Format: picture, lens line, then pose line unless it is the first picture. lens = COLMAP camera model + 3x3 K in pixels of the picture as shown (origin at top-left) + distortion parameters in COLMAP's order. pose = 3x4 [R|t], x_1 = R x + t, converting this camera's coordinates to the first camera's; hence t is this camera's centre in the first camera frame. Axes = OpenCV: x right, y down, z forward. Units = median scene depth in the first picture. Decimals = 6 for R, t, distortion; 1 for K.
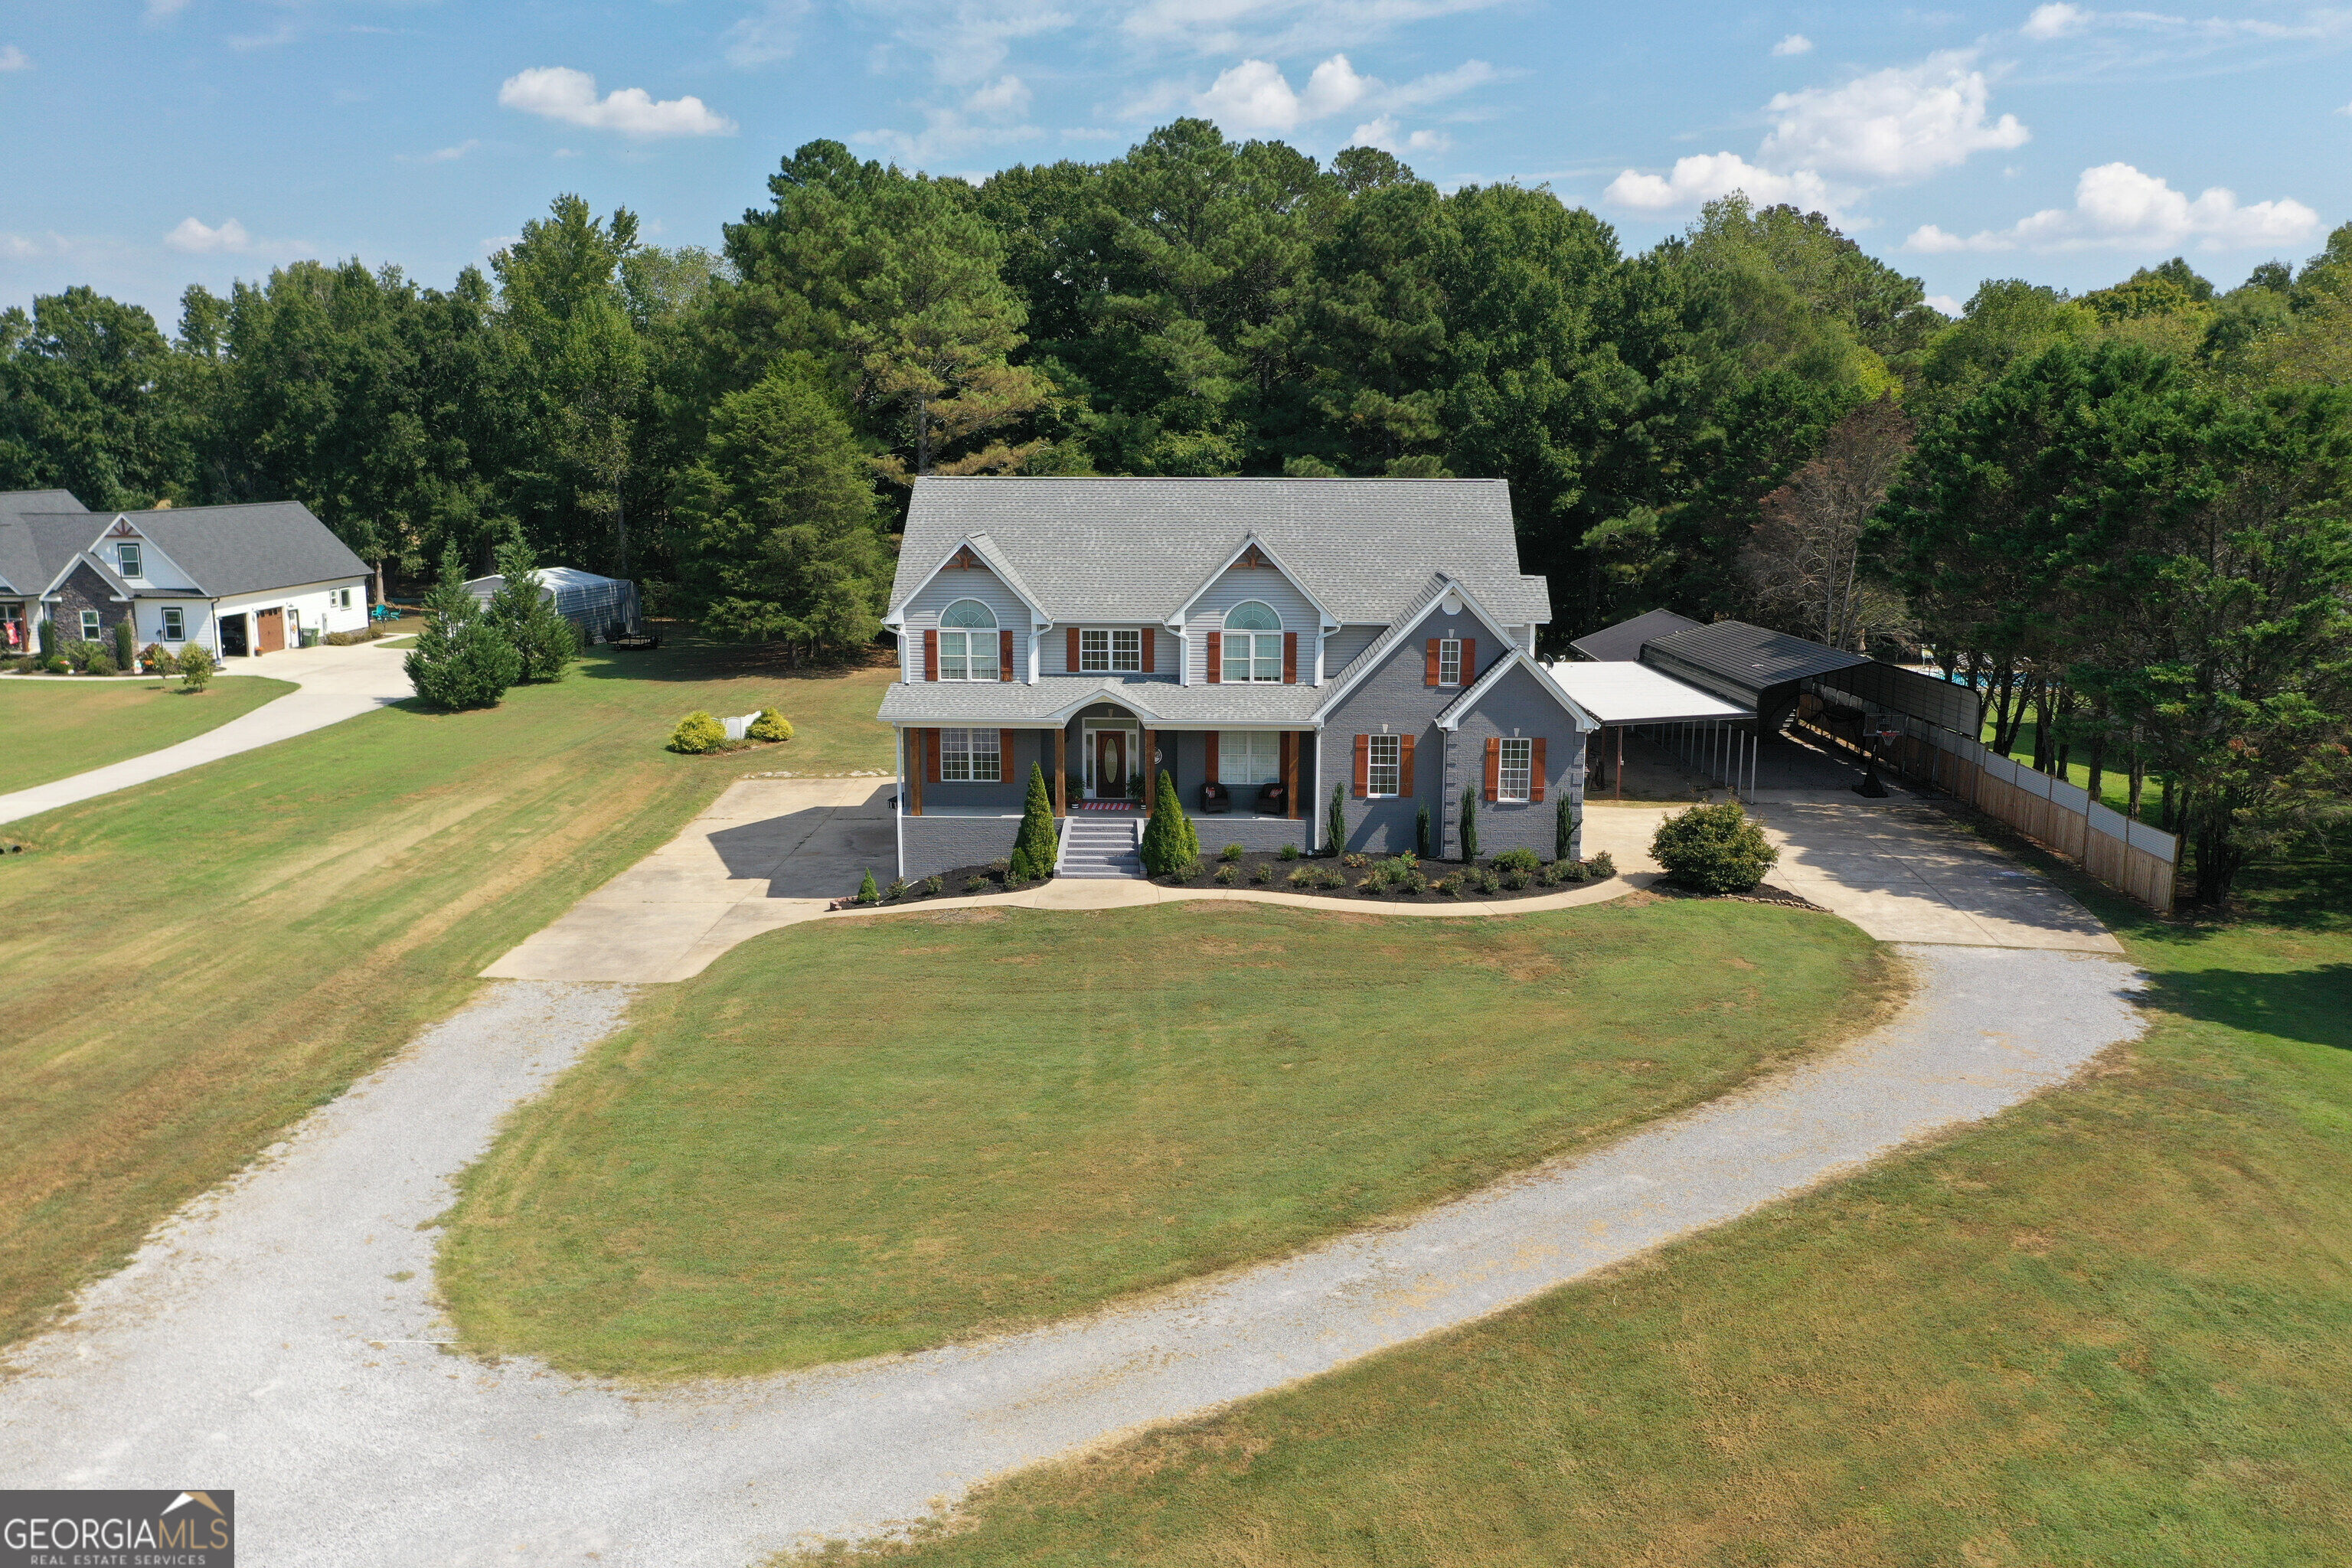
lens RADIAL K [[1850.1, 0, 1191.6], [0, 1850.1, 794.3], [0, 0, 1]] dist [-0.000869, 0.000458]
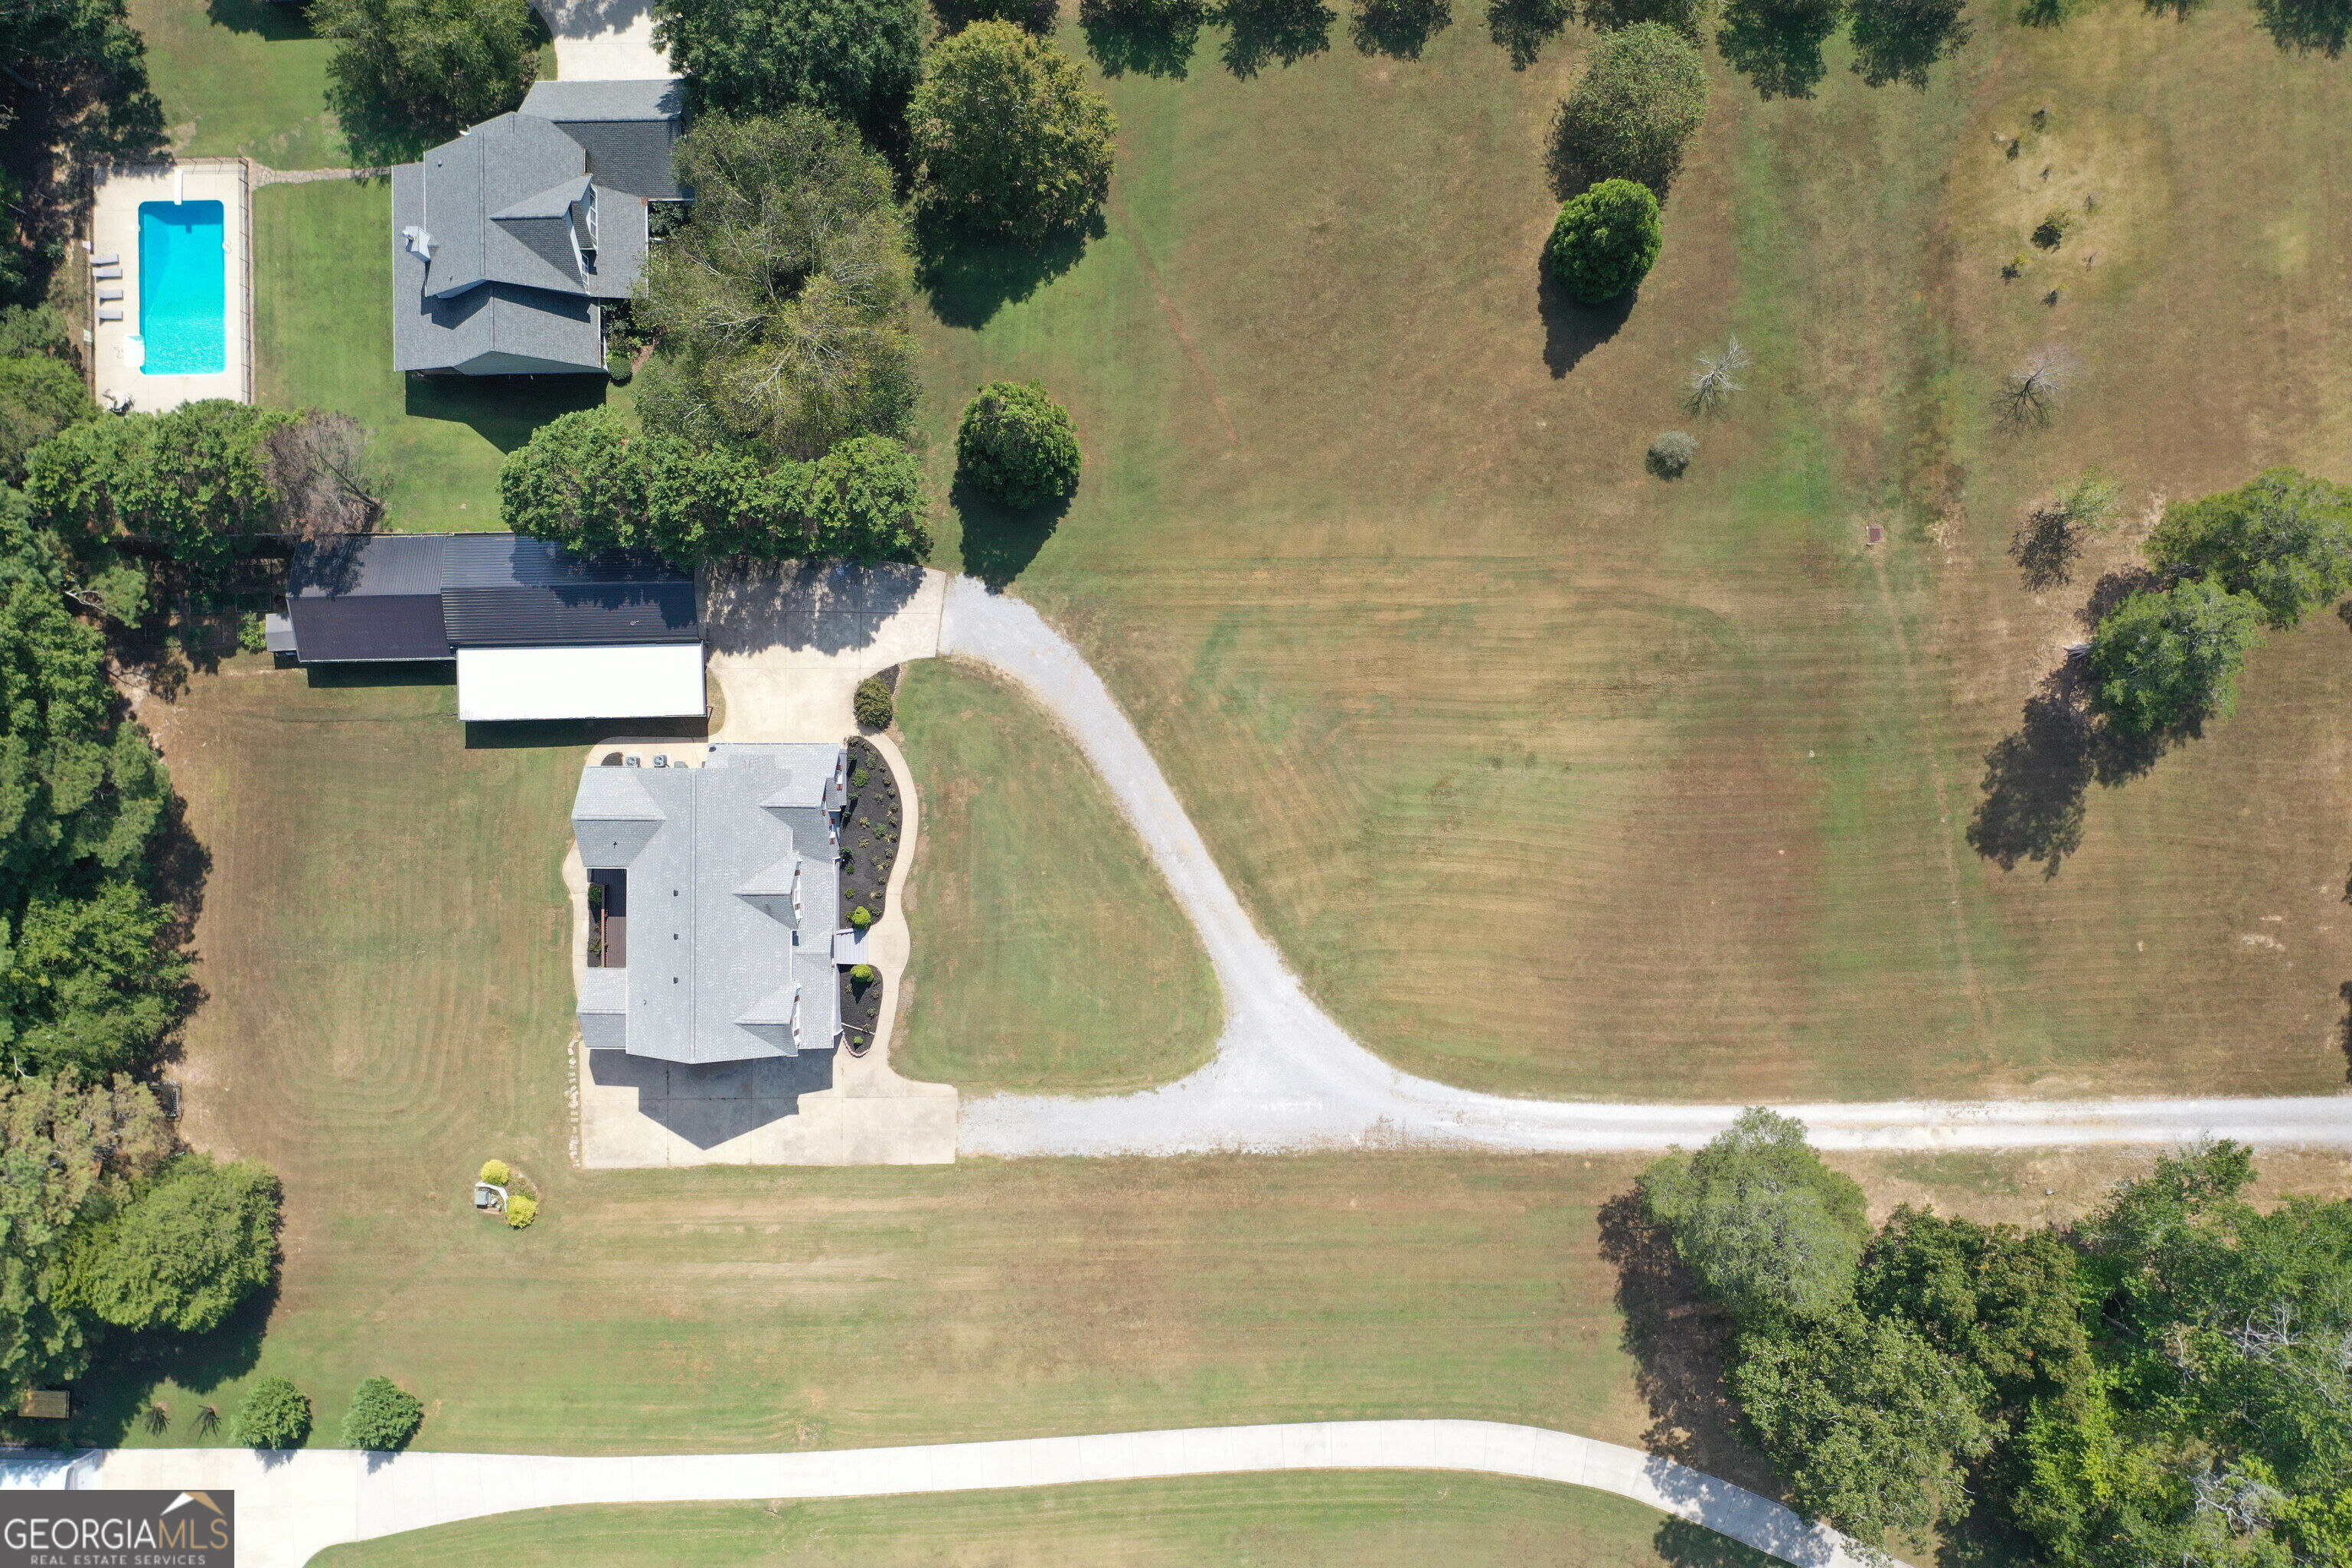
lens RADIAL K [[1850.1, 0, 1176.4], [0, 1850.1, 787.2], [0, 0, 1]] dist [-0.000869, 0.000458]
pose [[-0.028351, -0.999597, 0.001151, 0.139546], [0.192137, -0.004319, 0.981359, -2.181244], [-0.980959, 0.028043, 0.192182, 0.105687]]
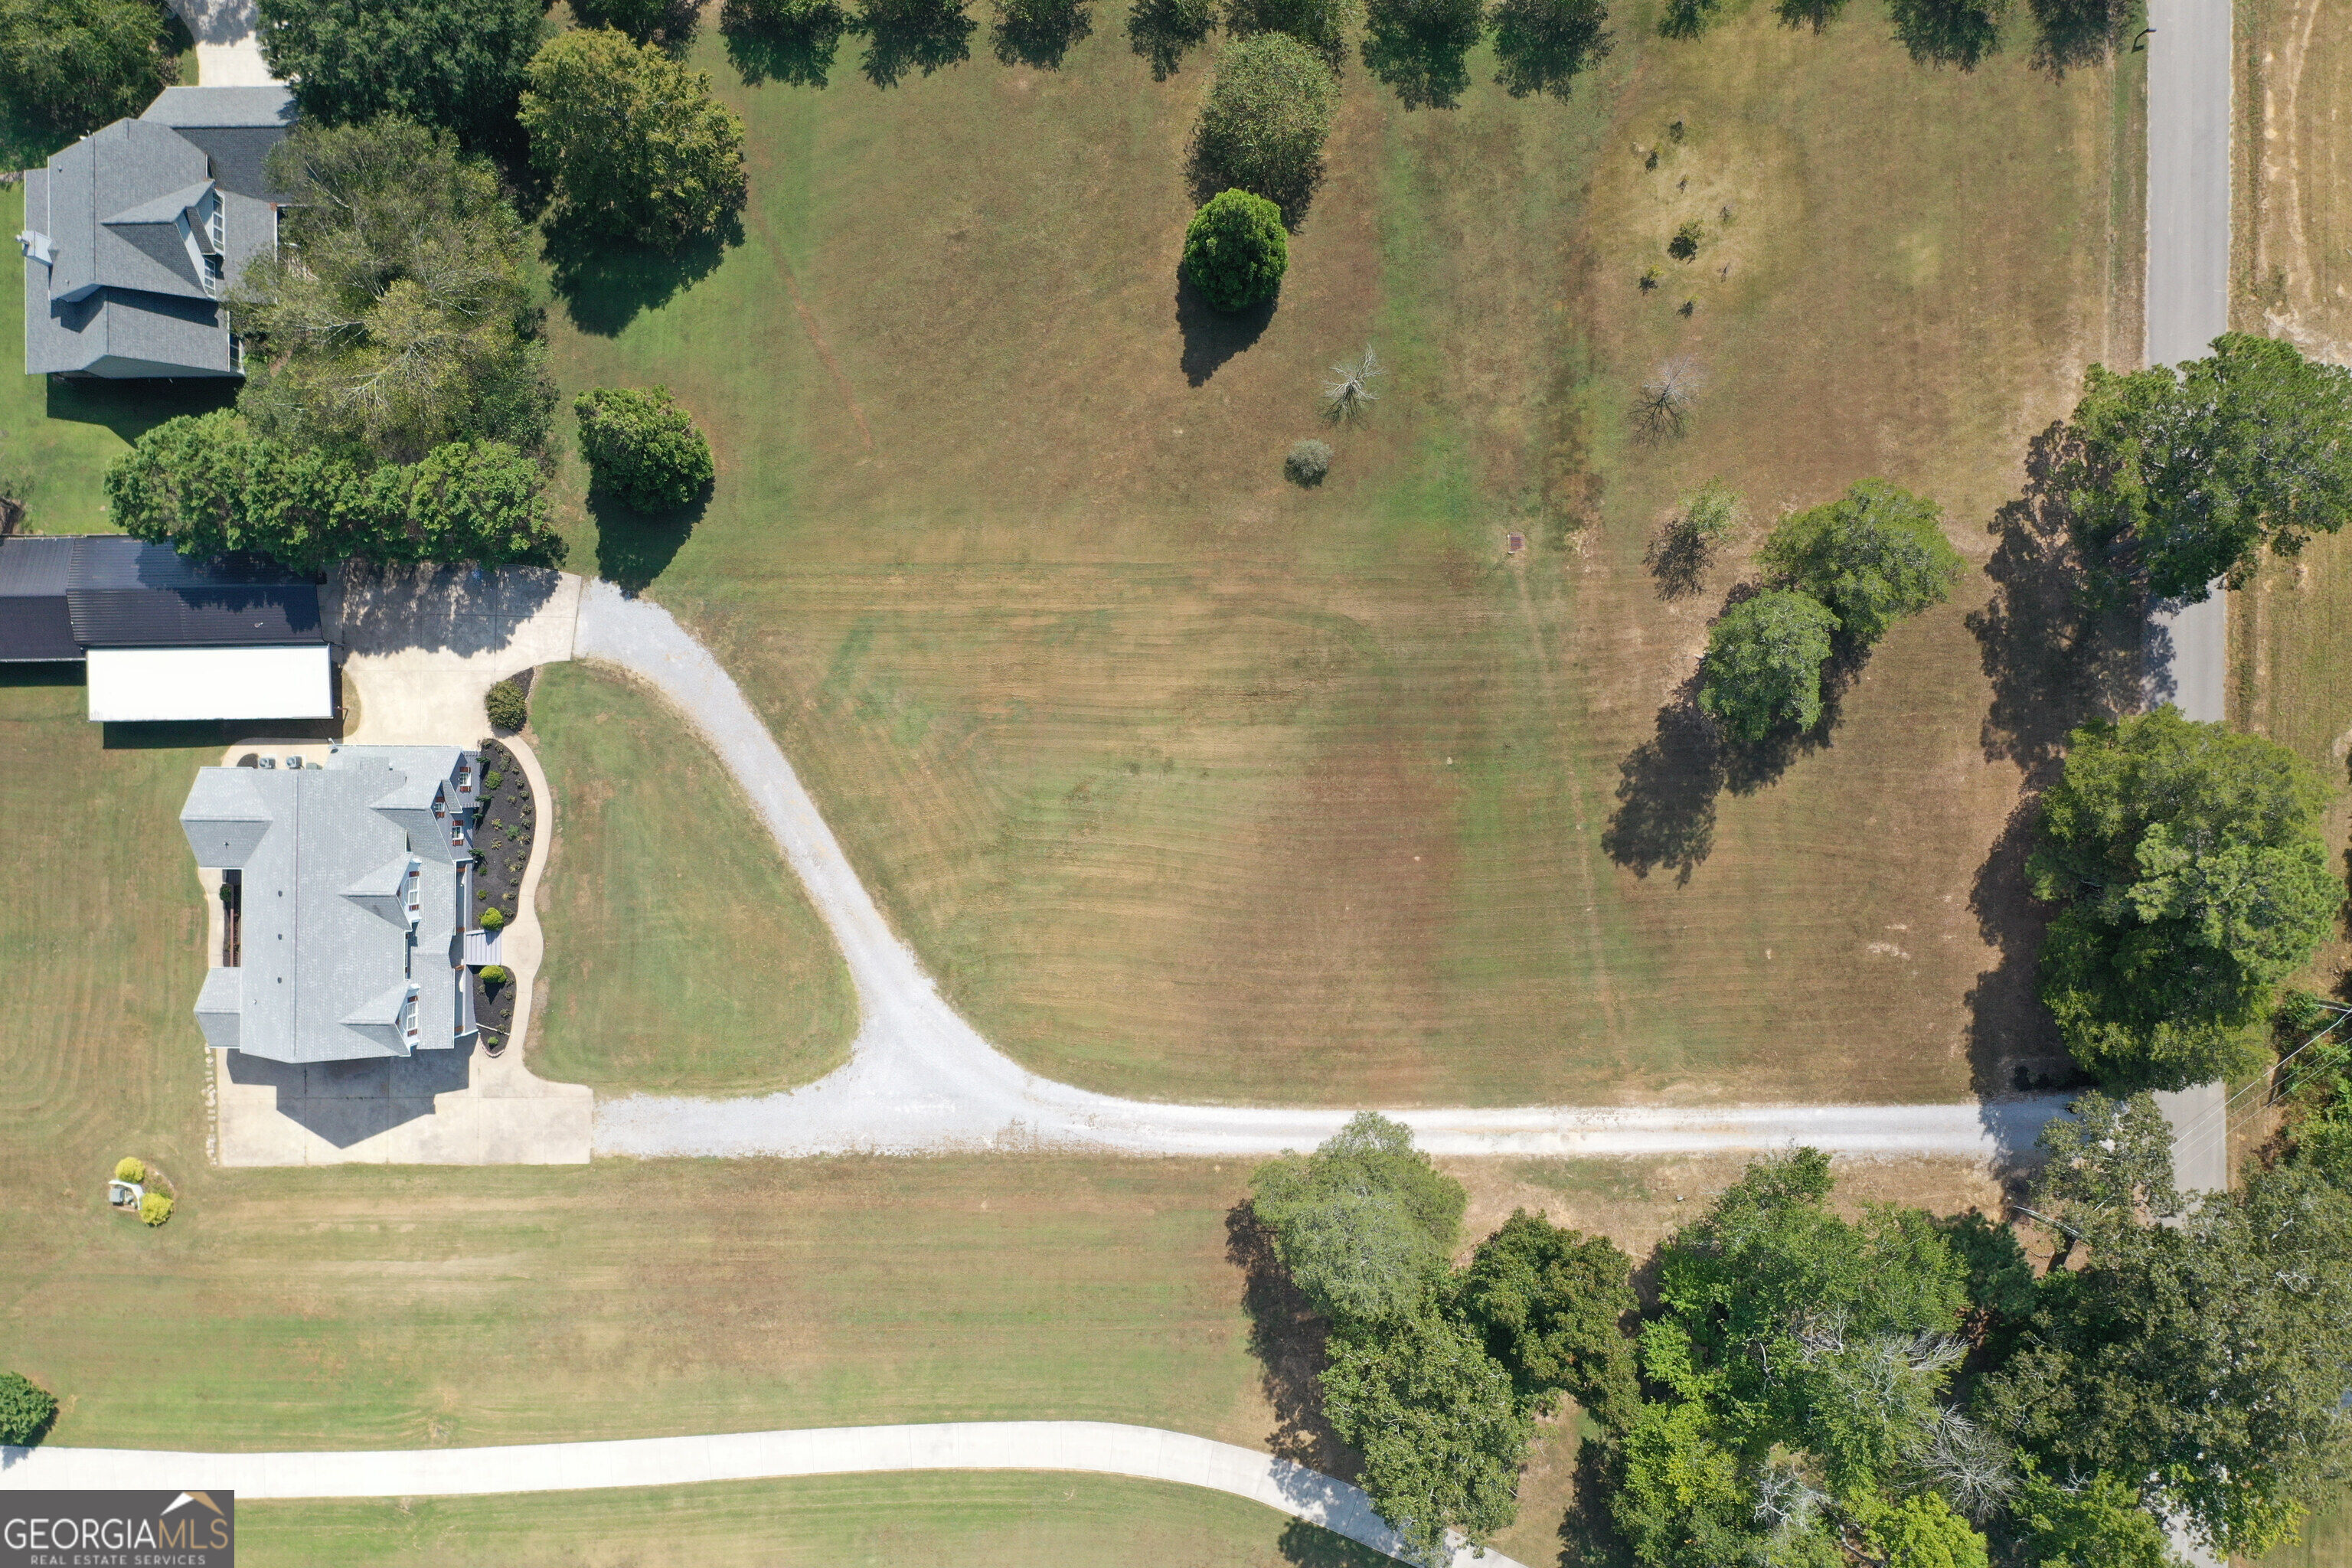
lens RADIAL K [[1850.1, 0, 1170.3], [0, 1850.1, 789.0], [0, 0, 1]] dist [-0.000869, 0.000458]
pose [[-0.023341, -0.999725, 0.002415, 0.128191], [0.194658, -0.002176, 0.980869, -2.104319], [-0.980593, 0.023365, 0.194655, -0.355667]]
